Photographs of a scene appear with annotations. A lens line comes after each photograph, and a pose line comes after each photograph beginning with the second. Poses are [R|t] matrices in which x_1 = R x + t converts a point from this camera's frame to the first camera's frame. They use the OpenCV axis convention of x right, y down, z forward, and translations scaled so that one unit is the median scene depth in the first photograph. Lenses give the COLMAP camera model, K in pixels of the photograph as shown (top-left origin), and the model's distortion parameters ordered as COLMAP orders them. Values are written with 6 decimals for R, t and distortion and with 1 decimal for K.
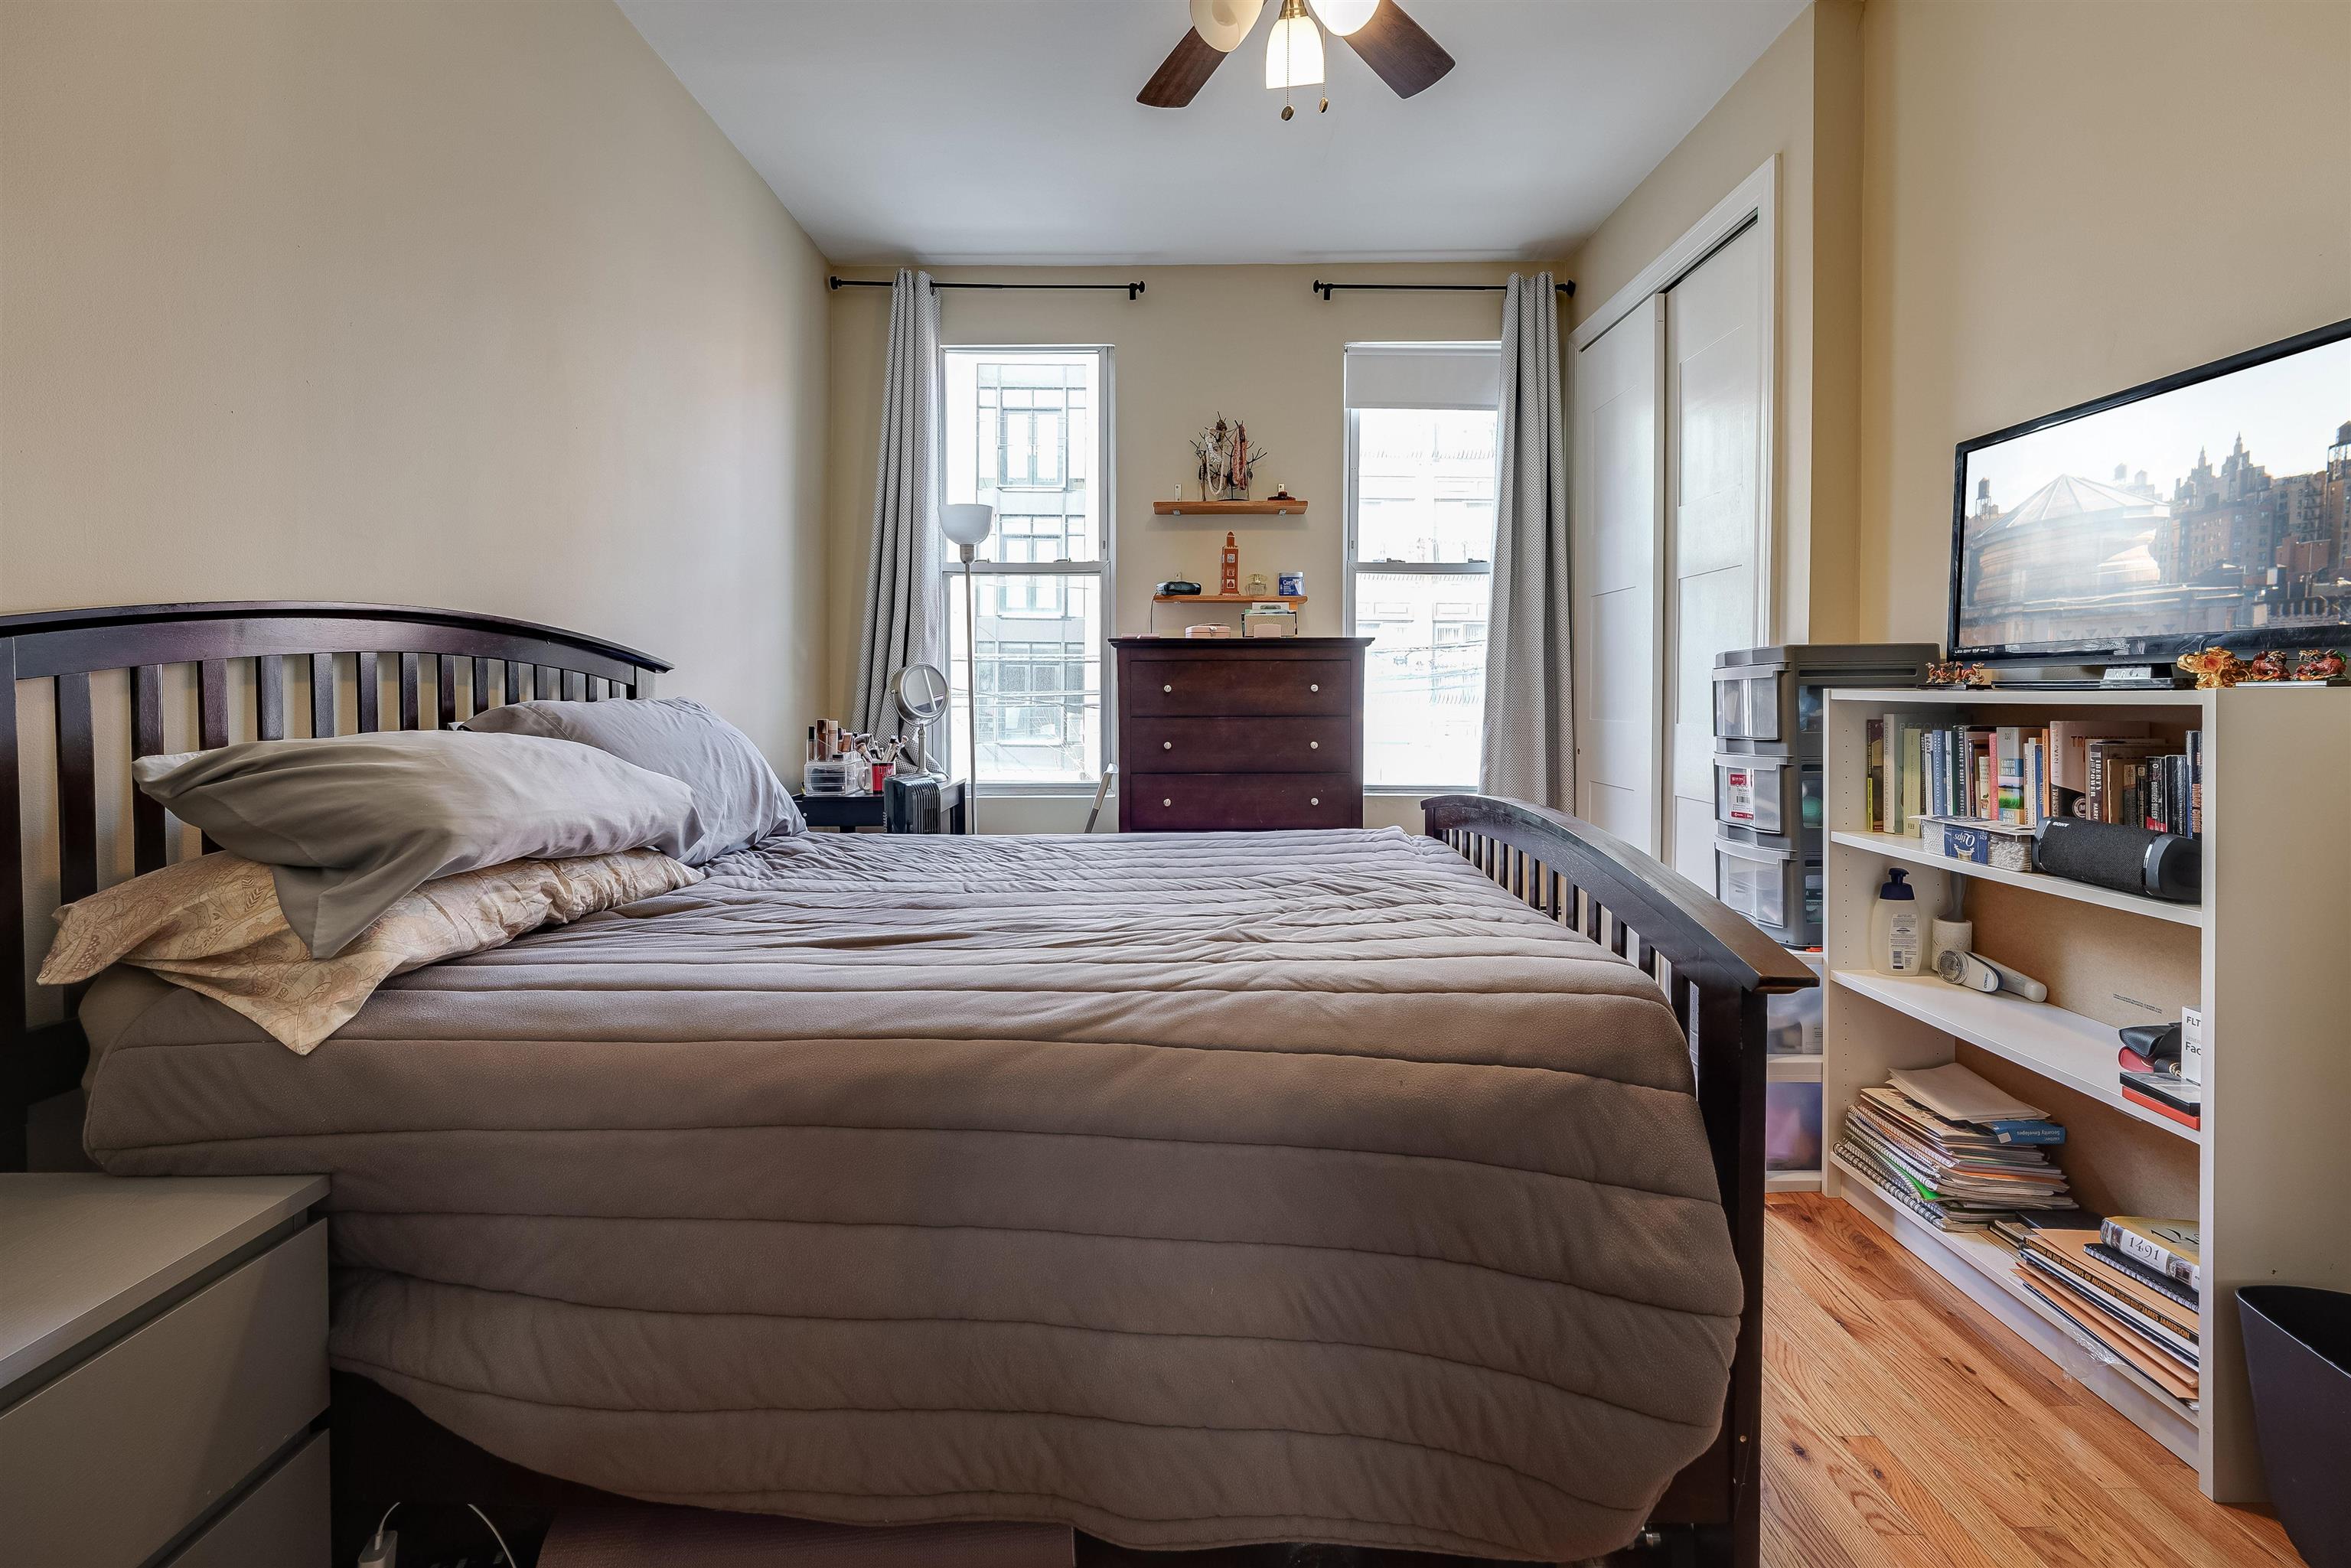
lens RADIAL K [[1001.8, 0, 1164.2], [0, 1001.8, 700.1], [0, 0, 1]] dist [-0.011336, 0.000472]
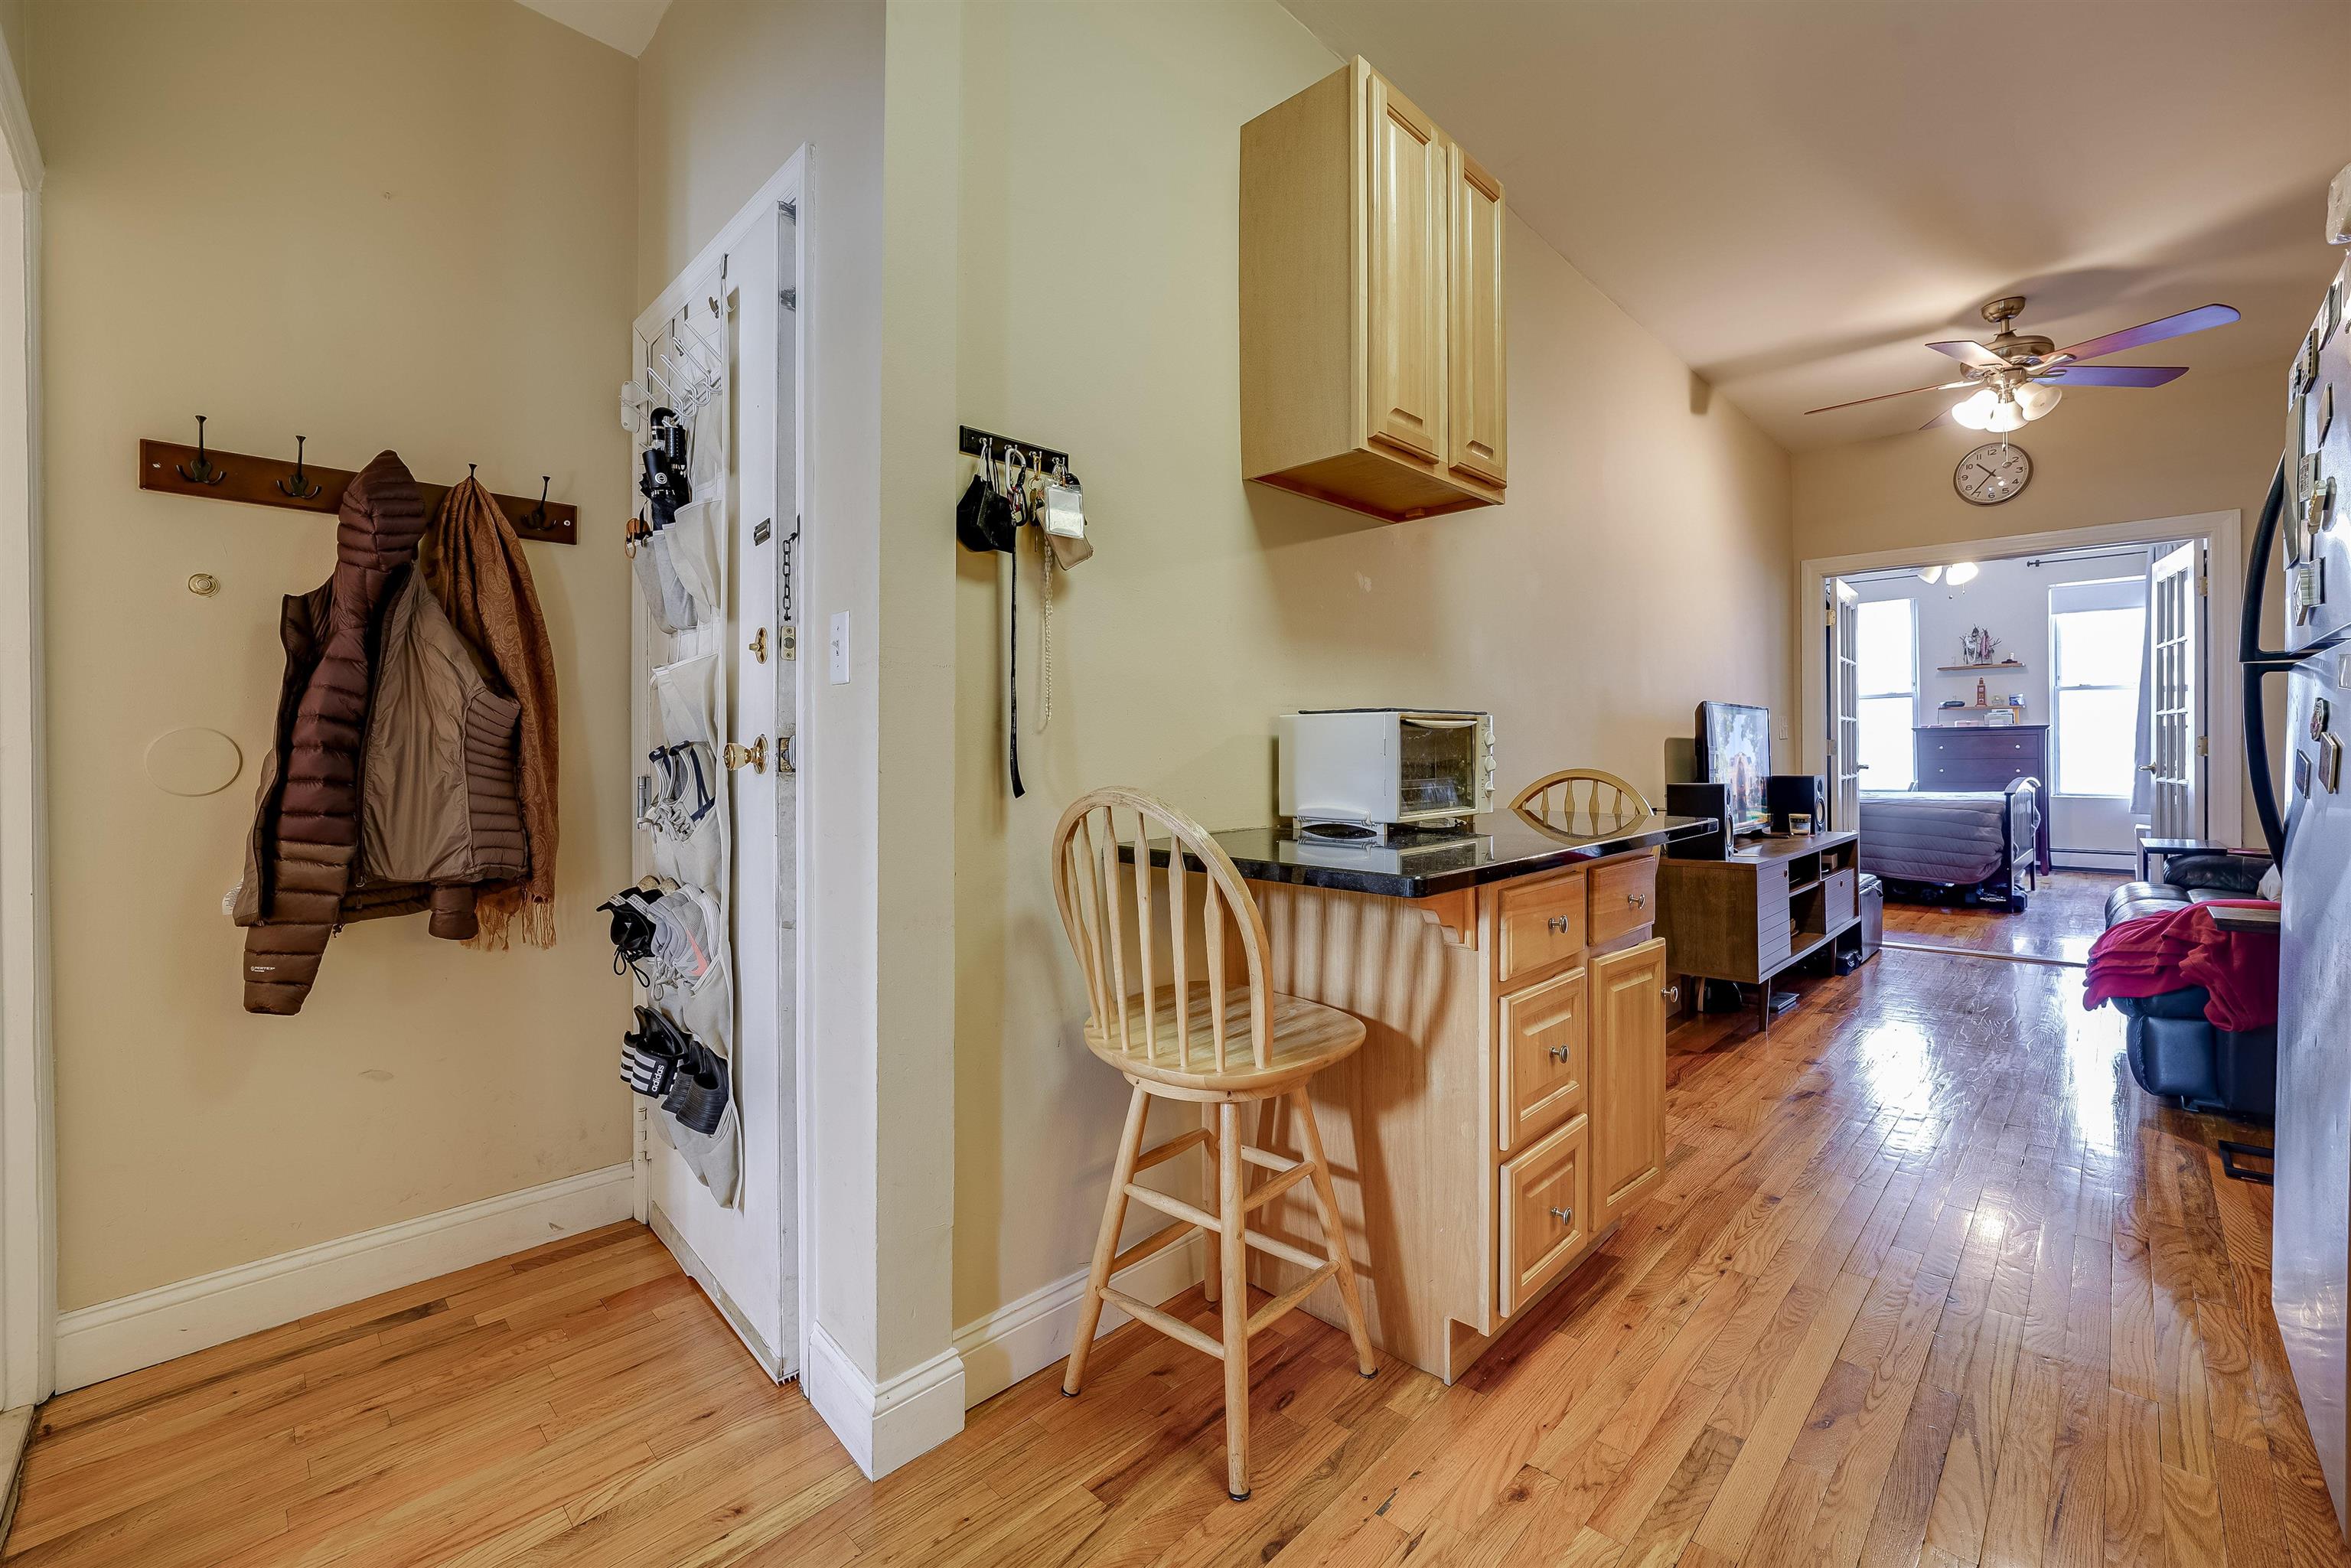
lens RADIAL K [[981.6, 0, 1198.1], [0, 981.6, 751.1], [0, 0, 1]] dist [-0.008554, 0.001072]
pose [[0.731917, -0.009443, -0.681328, 0.290154], [0.002471, 0.999934, -0.011204, 0.017509], [0.681389, 0.006517, 0.731892, -1.920739]]
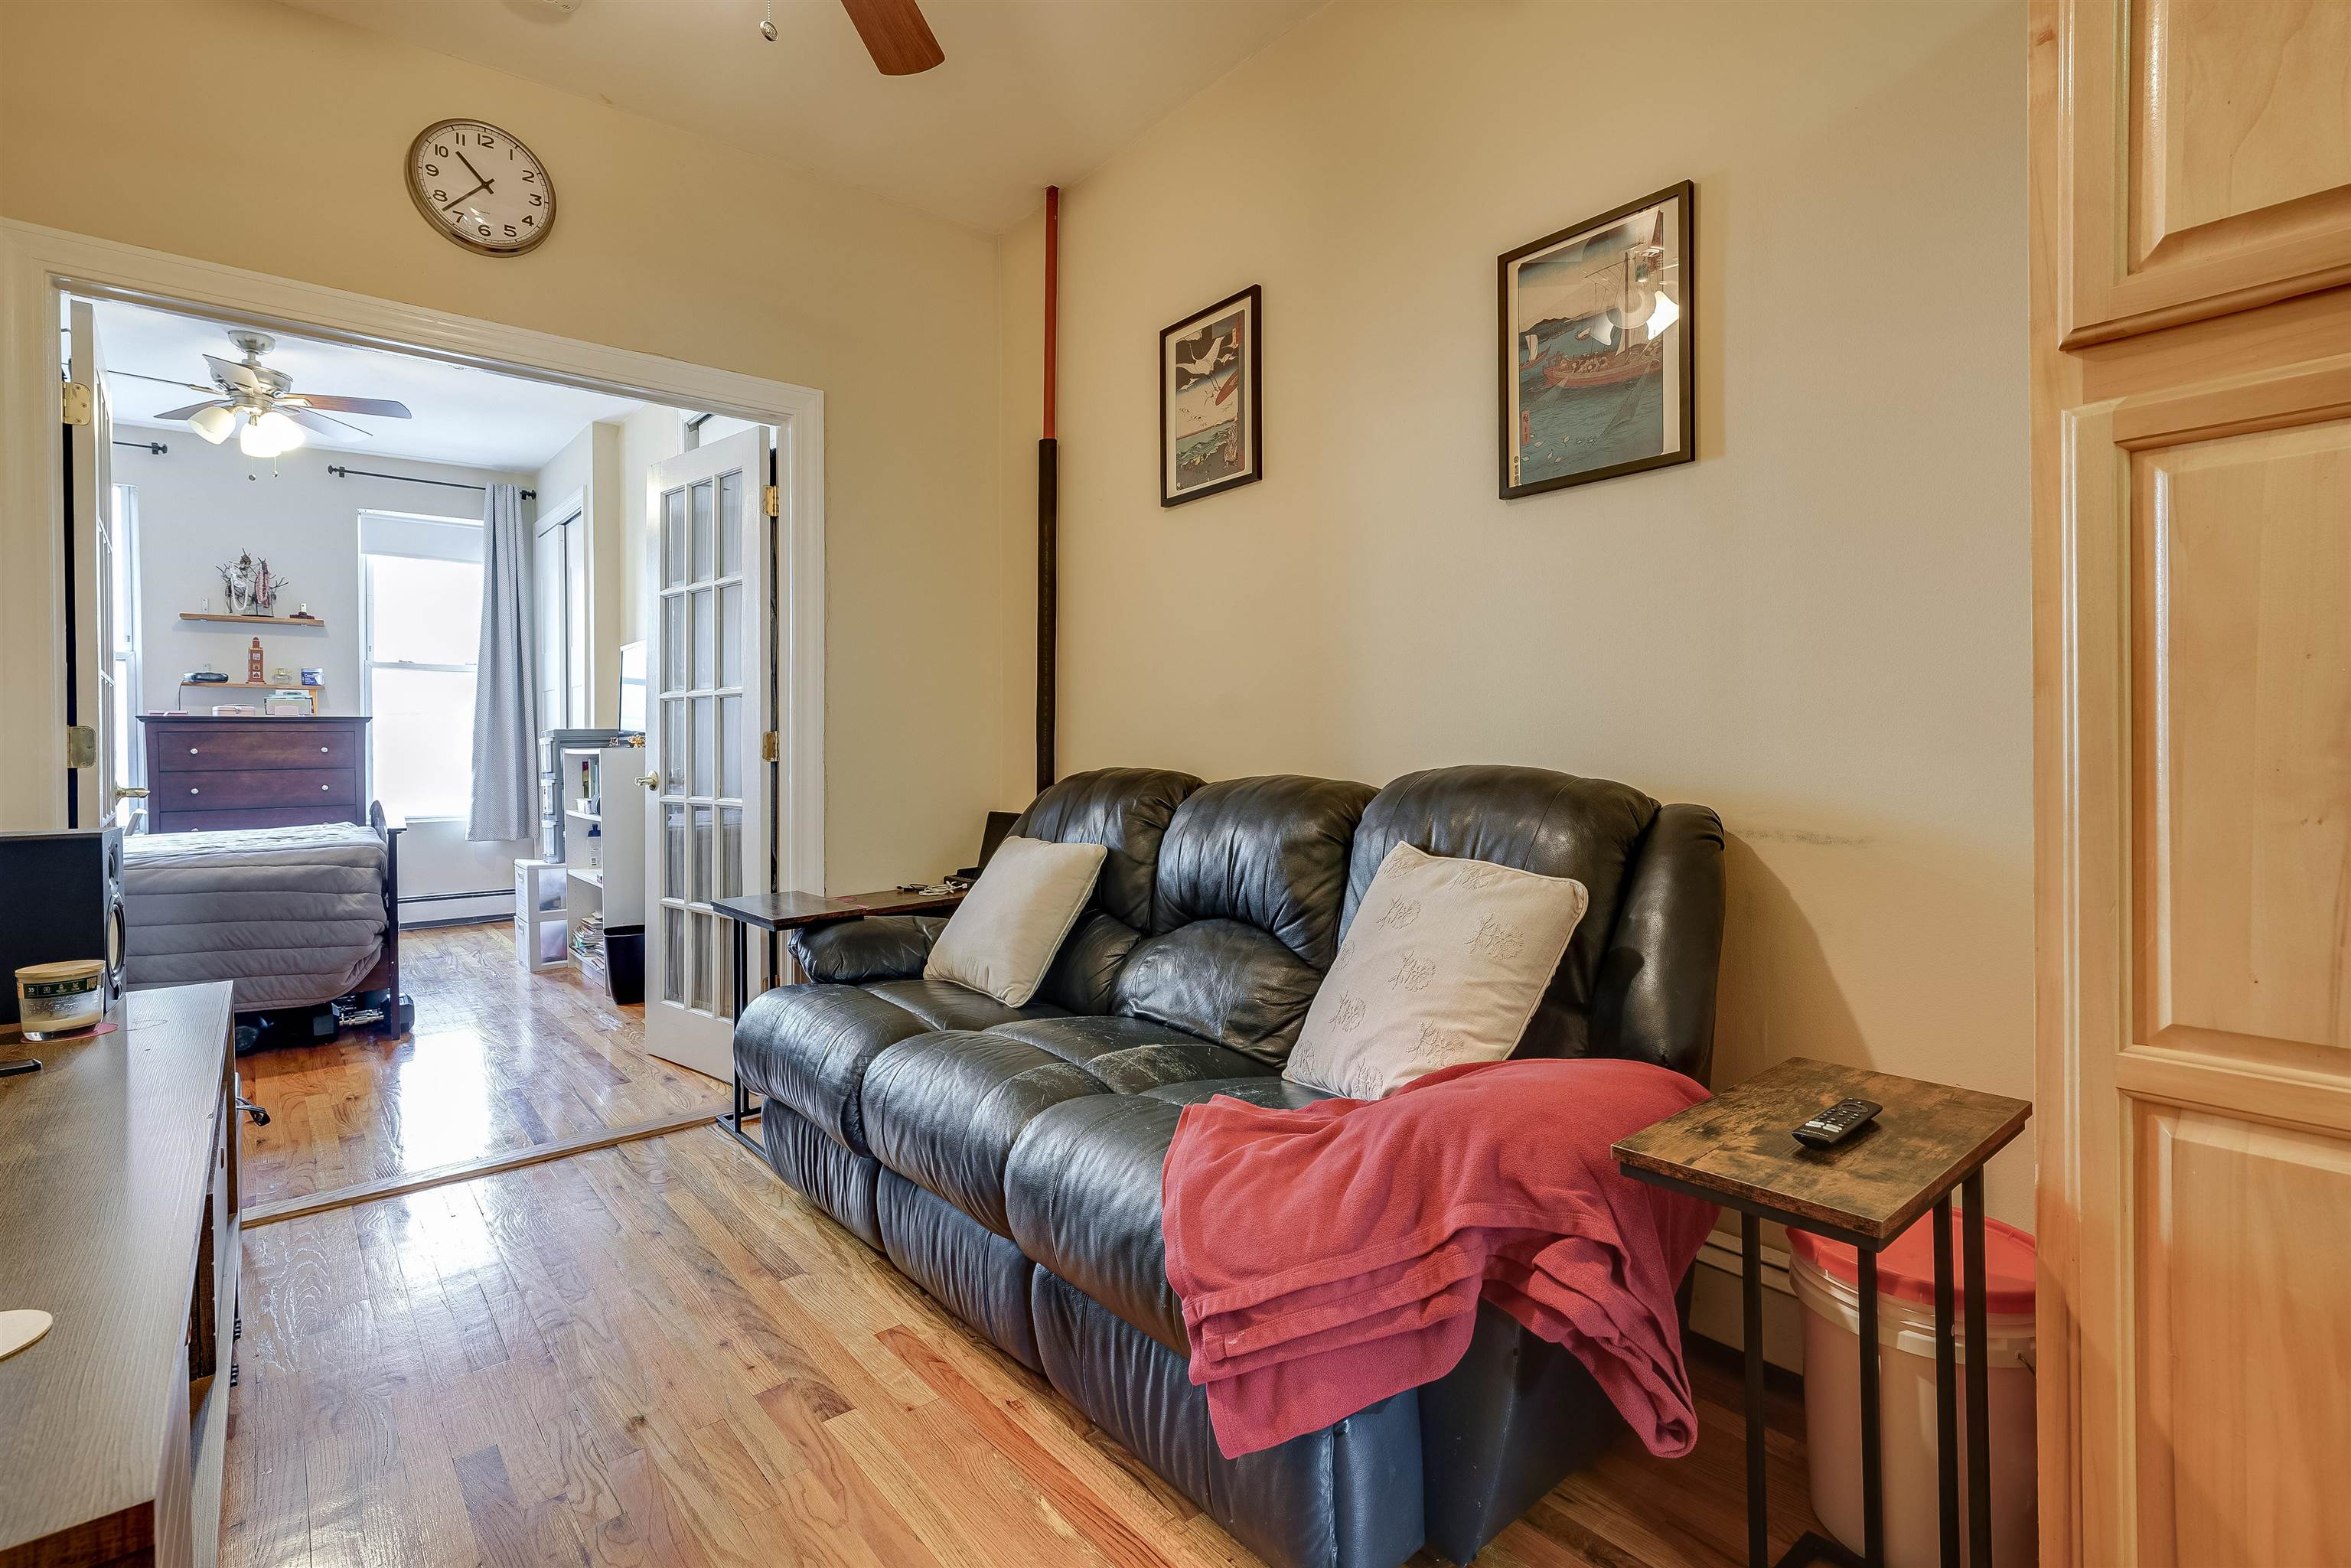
lens RADIAL K [[1122.8, 0, 1173.2], [0, 1122.8, 755.4], [0, 0, 1]] dist [0.012908, 0.000284]
pose [[0.771181, -0.012740, 0.636488, 0.048608], [0.014673, 0.999890, 0.002236, 0.010535], [-0.636447, 0.007614, 0.771283, -1.080094]]
